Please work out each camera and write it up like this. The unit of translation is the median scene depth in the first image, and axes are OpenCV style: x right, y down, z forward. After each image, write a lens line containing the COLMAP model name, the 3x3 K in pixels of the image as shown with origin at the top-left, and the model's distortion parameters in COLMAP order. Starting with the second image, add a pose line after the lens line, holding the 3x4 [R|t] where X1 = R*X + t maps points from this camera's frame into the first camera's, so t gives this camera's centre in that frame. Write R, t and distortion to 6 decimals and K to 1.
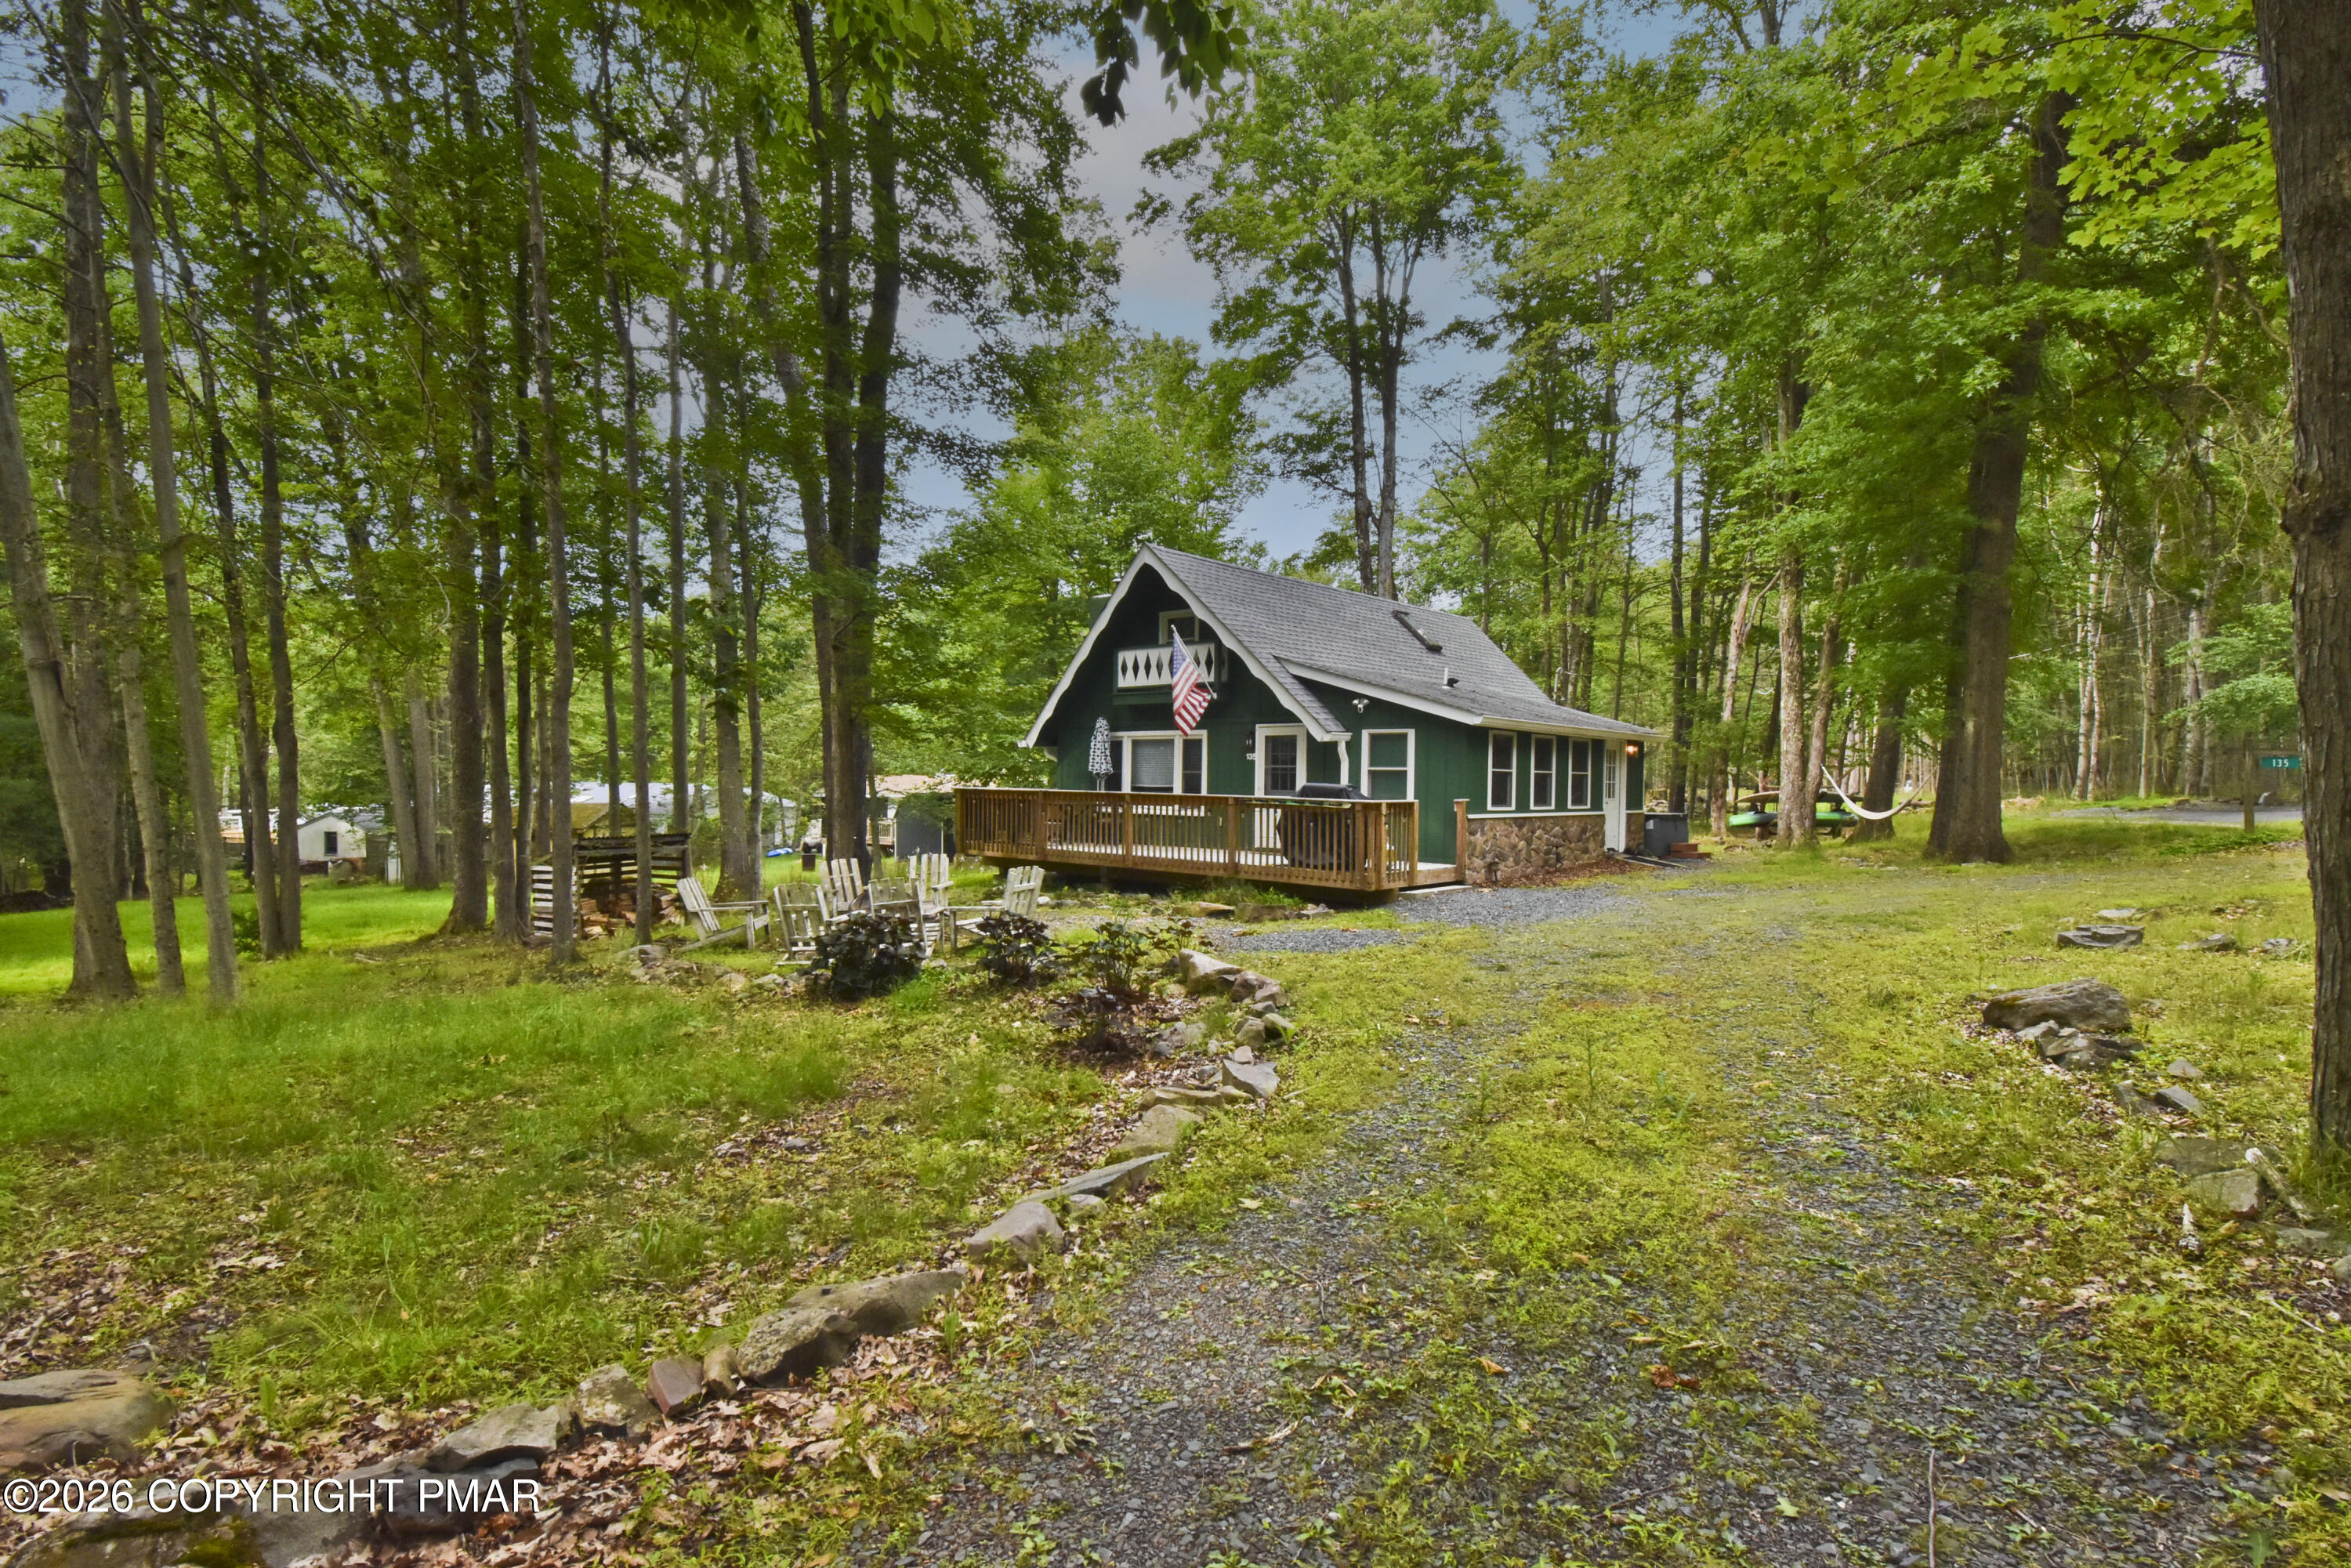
lens RADIAL K [[1137.1, 0, 1228.6], [0, 1137.1, 733.1], [0, 0, 1]] dist [0.029335, 0.000044]
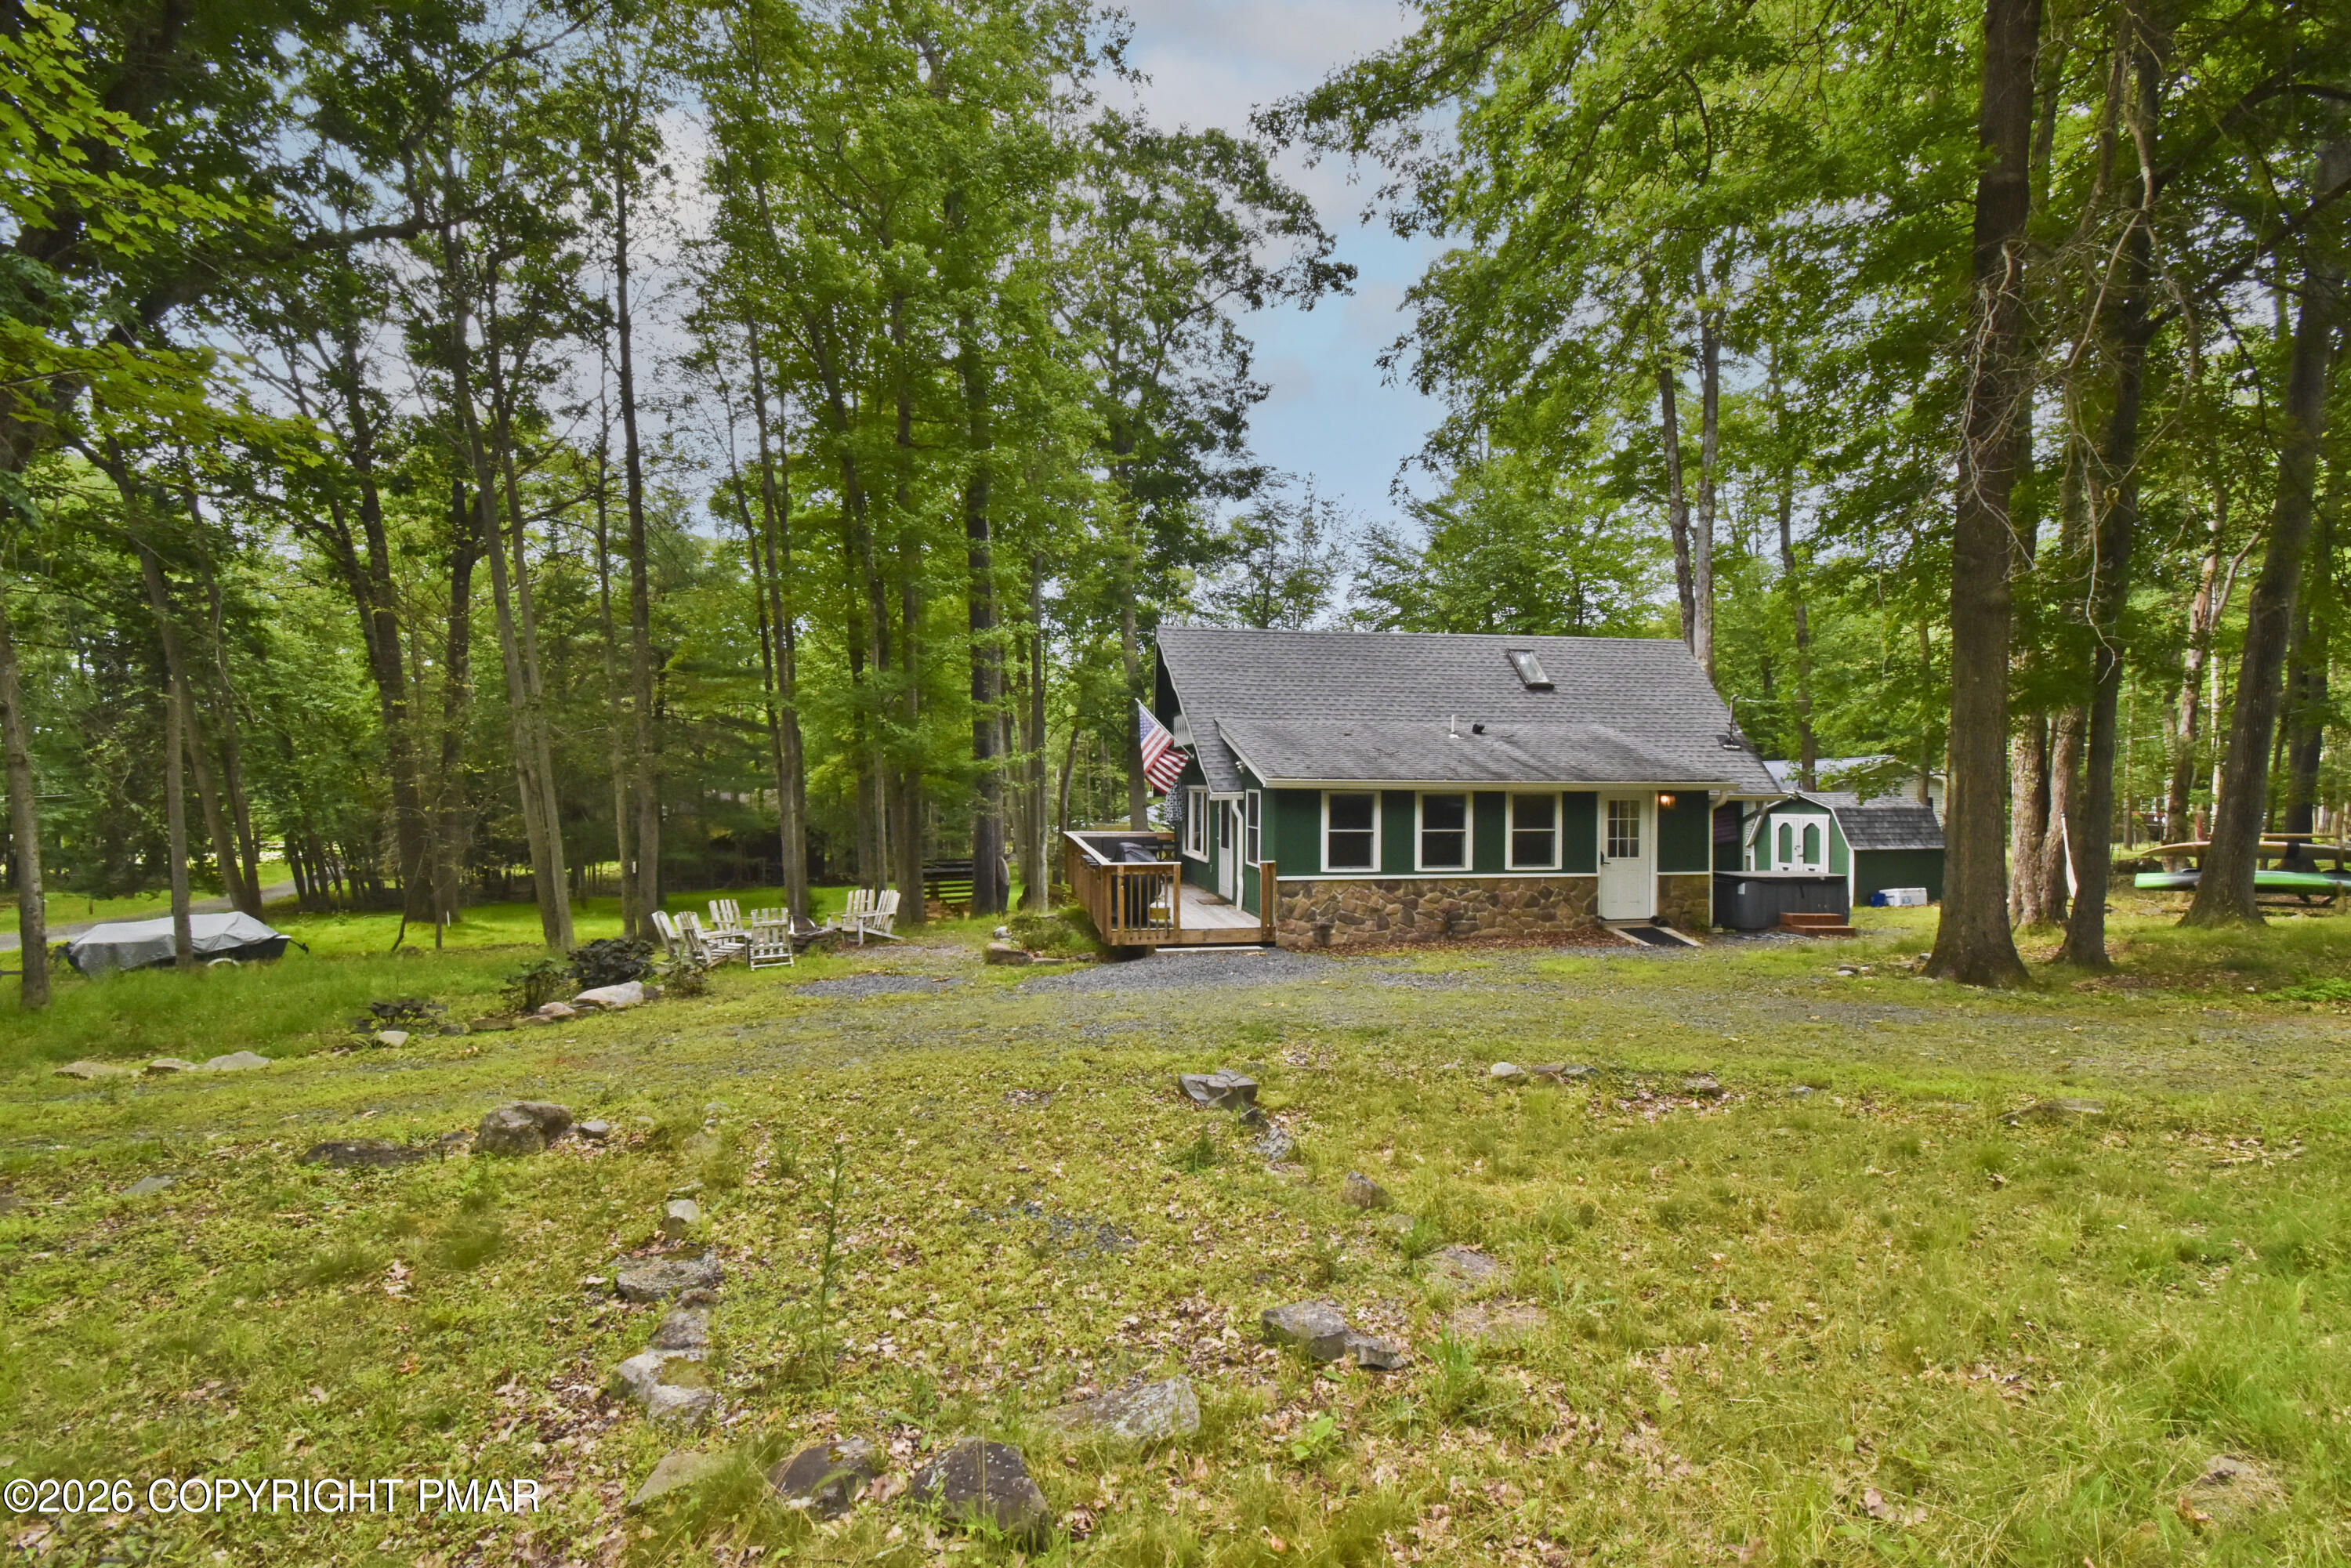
lens RADIAL K [[1007.9, 0, 1175.5], [0, 1007.9, 784.0], [0, 0, 1]] dist [0.022476, -0.025090]
pose [[0.760649, -0.014374, -0.649004, 0.598812], [0.035142, 0.999201, 0.019057, -0.023800], [0.648211, -0.037303, 0.760546, 0.231543]]
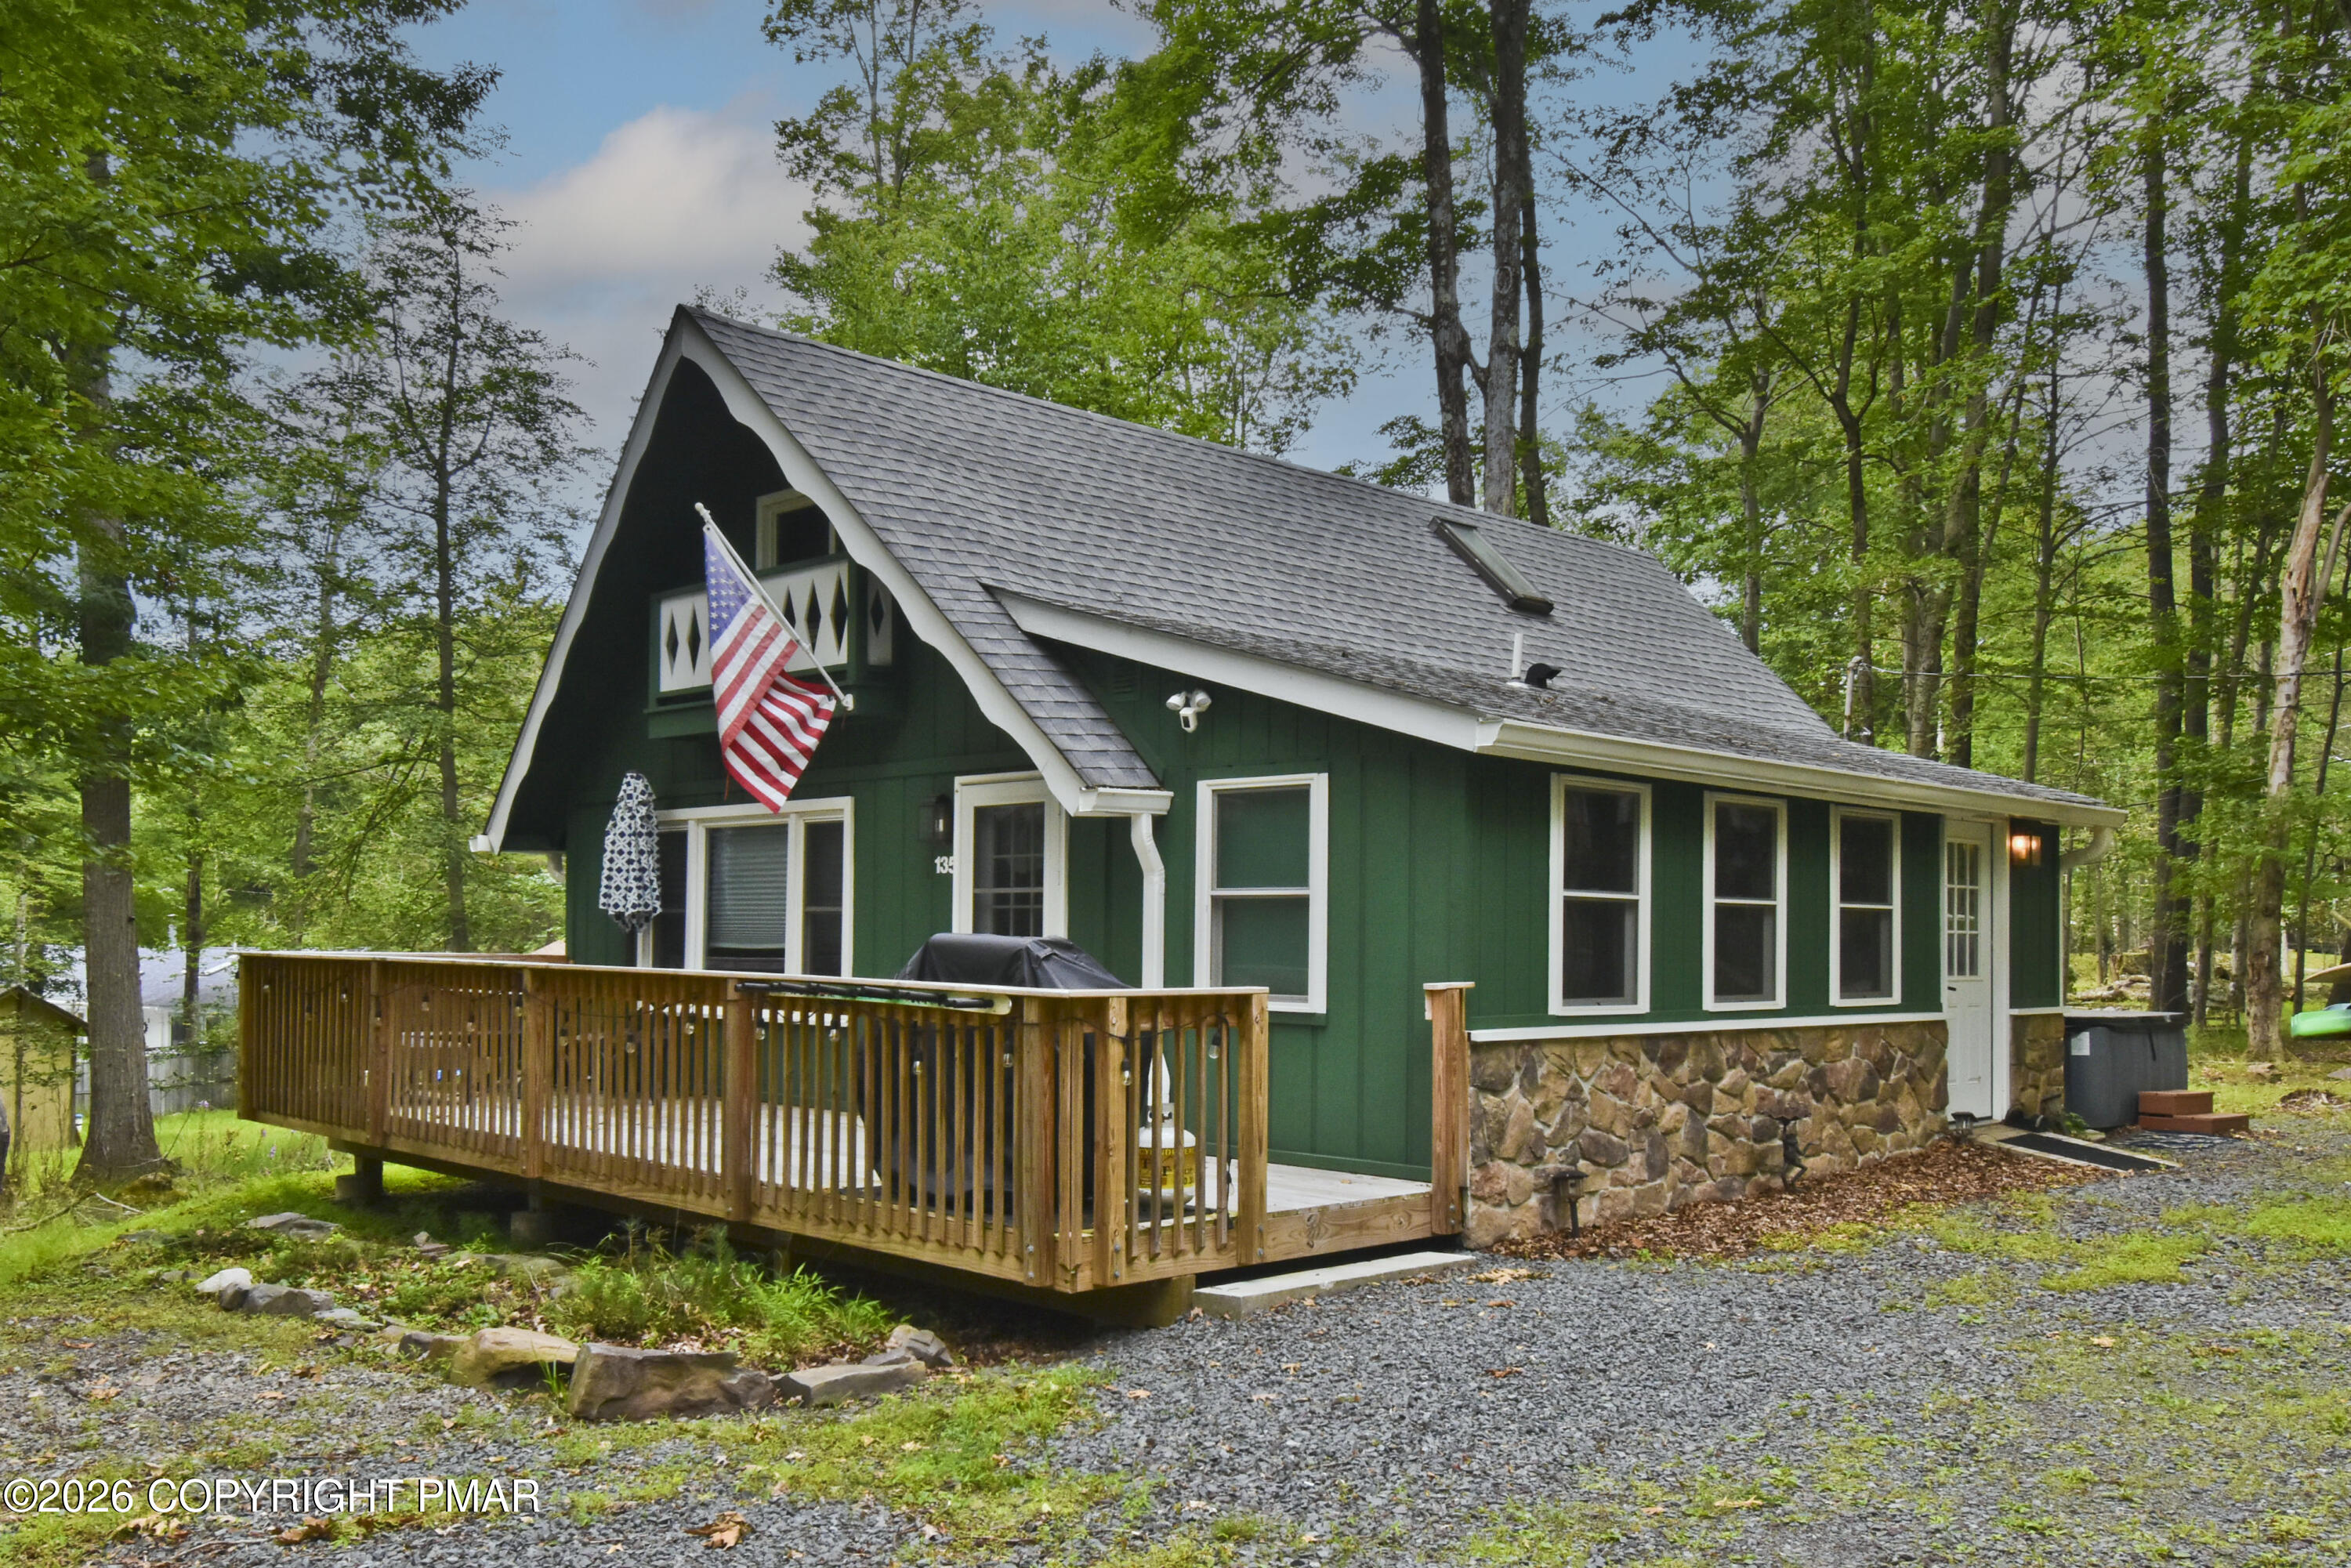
lens RADIAL K [[1971.8, 0, 1175.5], [0, 1971.8, 784.0], [0, 0, 1]] dist [-0.001051, -0.005136]
pose [[0.995325, -0.011114, -0.095936, 0.151400], [0.007462, 0.999237, -0.038336, 0.018950], [0.096289, 0.037441, 0.994649, 0.360620]]
